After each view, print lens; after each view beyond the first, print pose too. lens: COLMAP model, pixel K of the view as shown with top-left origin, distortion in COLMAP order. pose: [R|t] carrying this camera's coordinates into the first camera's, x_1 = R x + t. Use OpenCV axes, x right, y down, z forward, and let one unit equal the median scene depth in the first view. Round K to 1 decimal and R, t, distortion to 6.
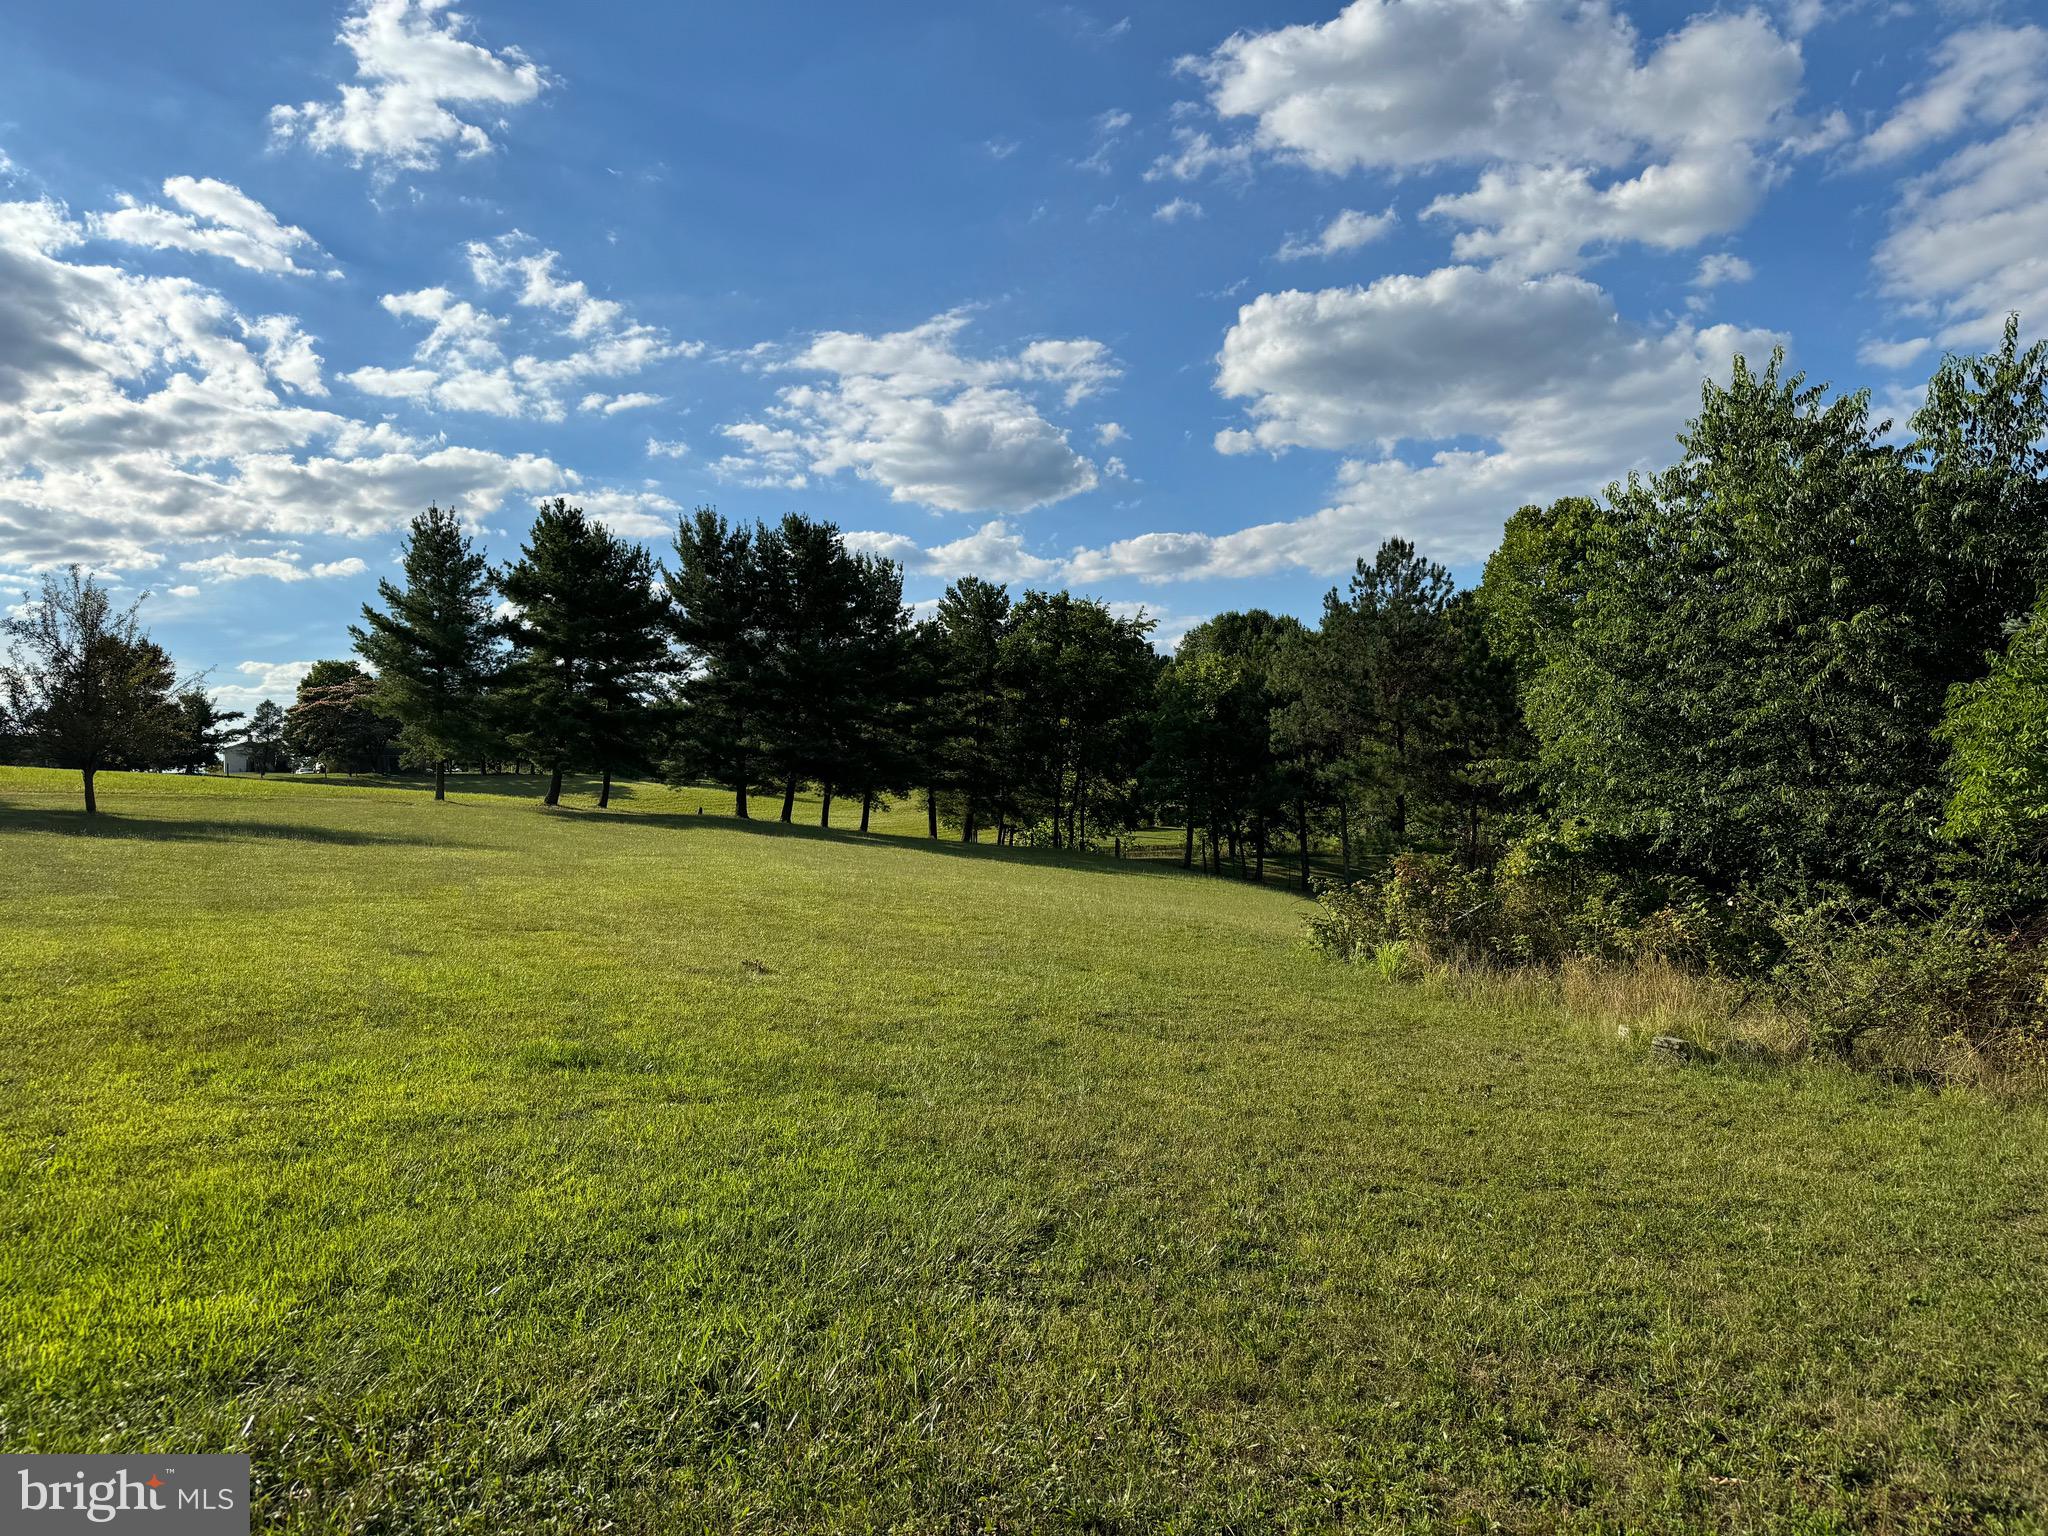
lens RADIAL K [[1891.3, 0, 1024.0], [0, 1891.3, 768.0], [0, 0, 1]] dist [0.001974, 0.000392]
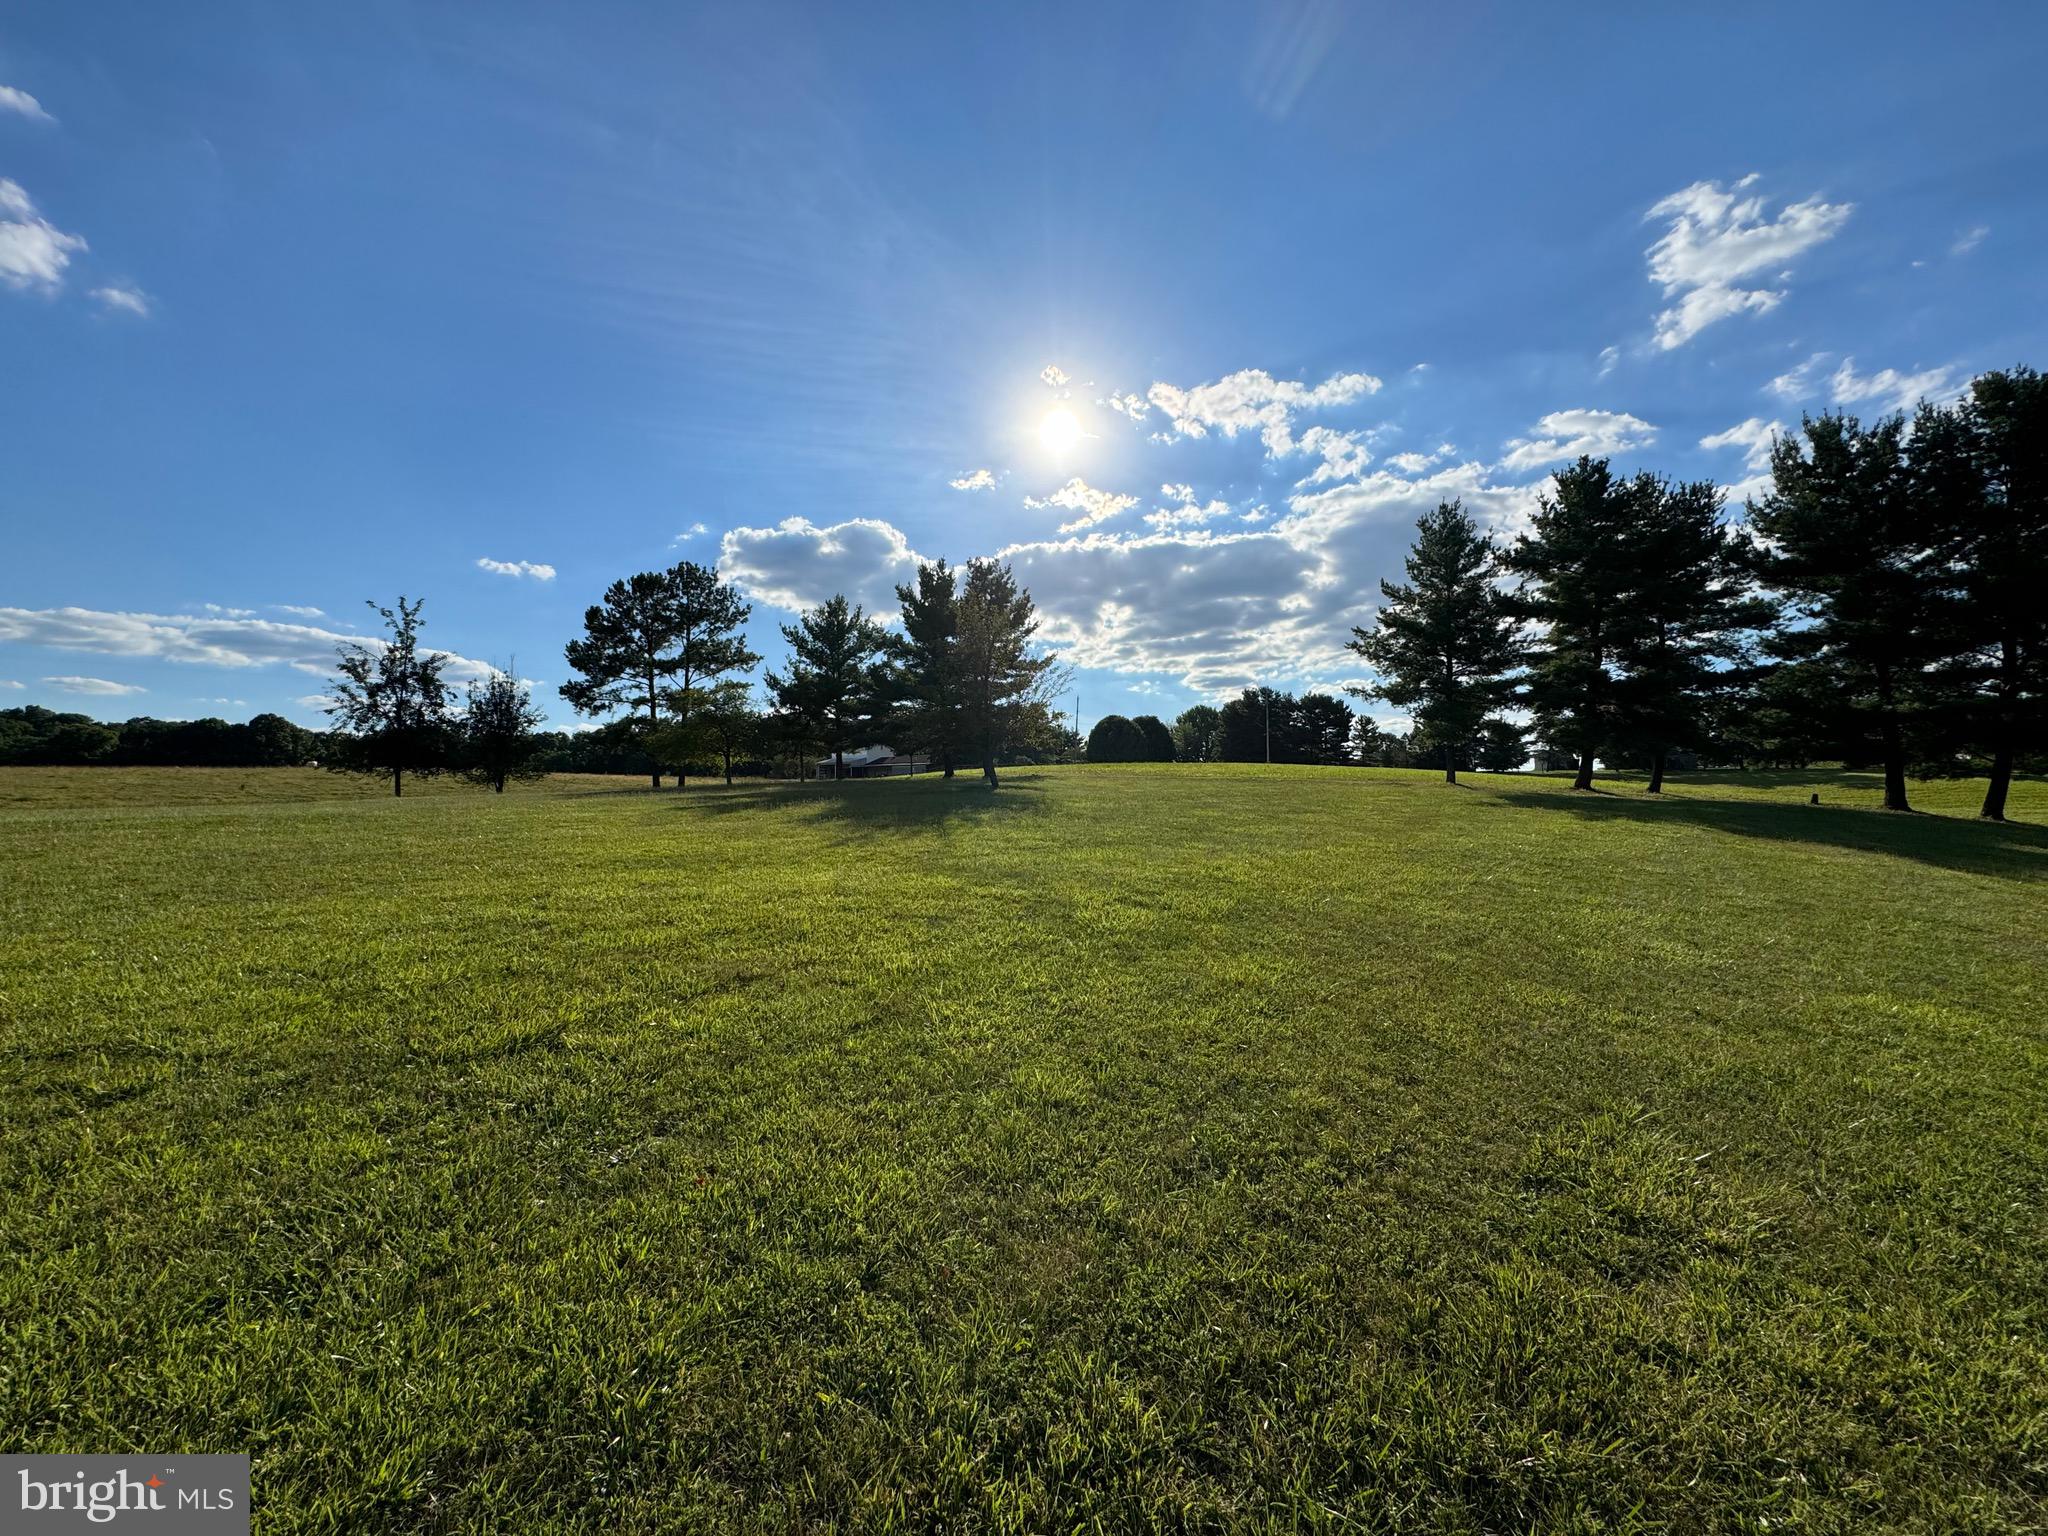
lens RADIAL K [[805.1, 0, 1024.0], [0, 805.1, 768.0], [0, 0, 1]] dist [-0.001625, -0.000159]
pose [[0.422812, -0.017699, -0.906045, -0.001814], [0.003970, 0.999836, -0.017678, 0.003051], [0.906209, 0.003878, 0.422812, 0.117579]]
